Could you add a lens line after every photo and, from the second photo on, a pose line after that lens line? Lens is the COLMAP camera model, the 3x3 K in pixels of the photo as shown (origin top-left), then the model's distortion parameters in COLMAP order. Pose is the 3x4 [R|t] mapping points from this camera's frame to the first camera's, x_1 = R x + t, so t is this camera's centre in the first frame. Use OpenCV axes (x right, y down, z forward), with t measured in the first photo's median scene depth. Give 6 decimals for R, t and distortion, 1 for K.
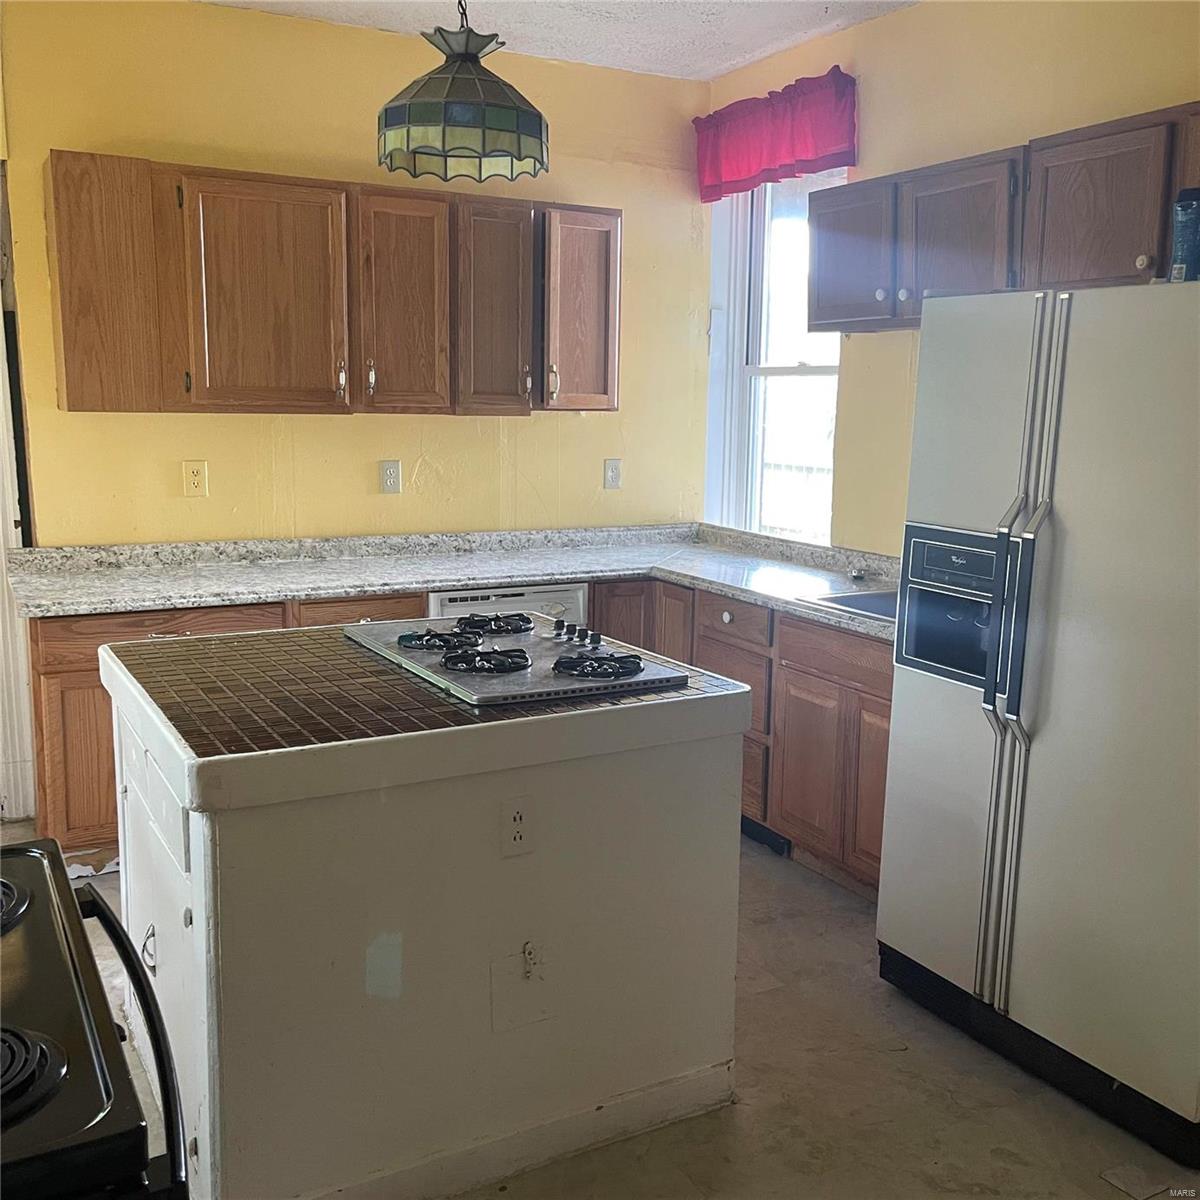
lens RADIAL K [[1207.2, 0, 599.2], [0, 1207.2, 597.1], [0, 0, 1]] dist [0.020608, 0.000000]
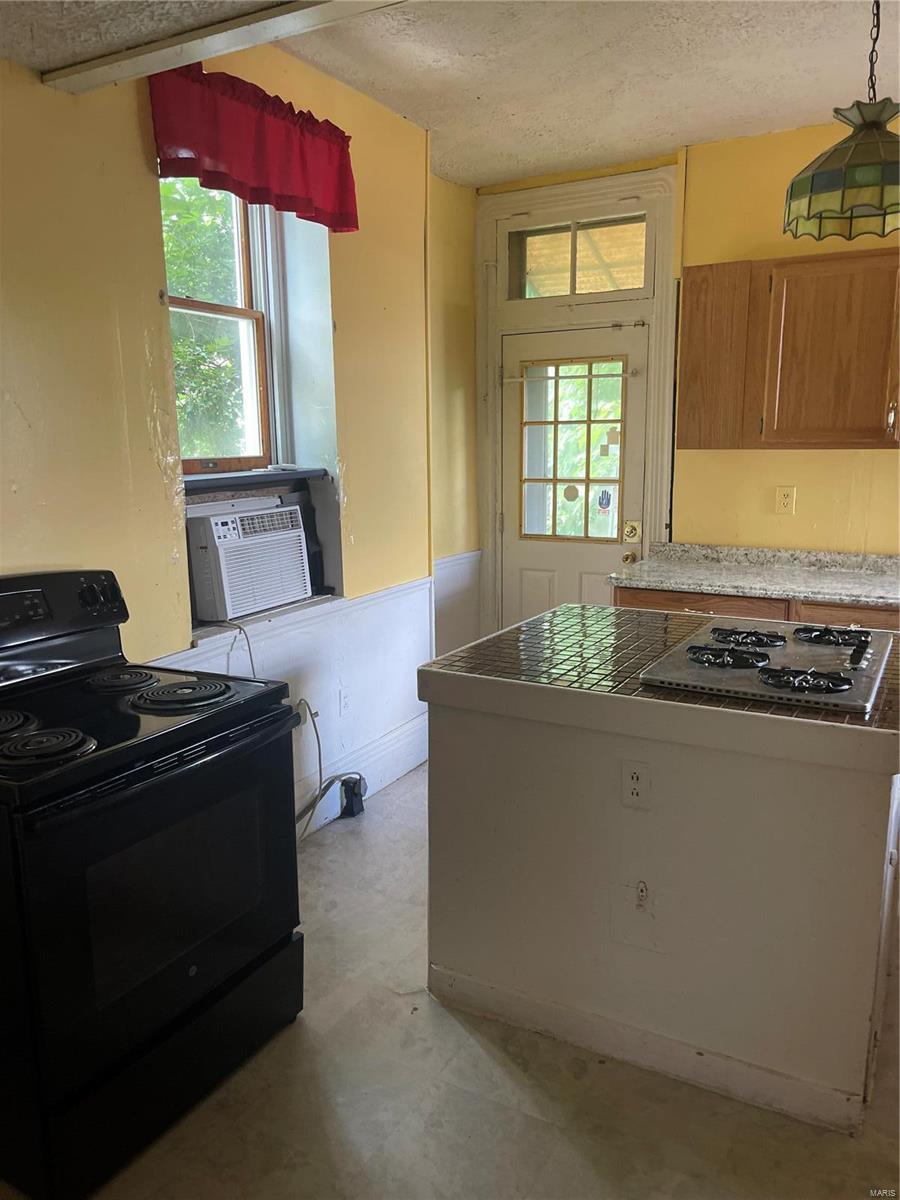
lens RADIAL K [[905.6, 0, 450.4], [0, 905.6, 607.3], [0, 0, 1]] dist [-0.007719, -0.011902]
pose [[0.530110, 0.135632, -0.837011, 0.335648], [-0.122567, 0.989014, 0.082637, -0.022717], [0.839024, 0.058783, 0.540910, 0.201441]]
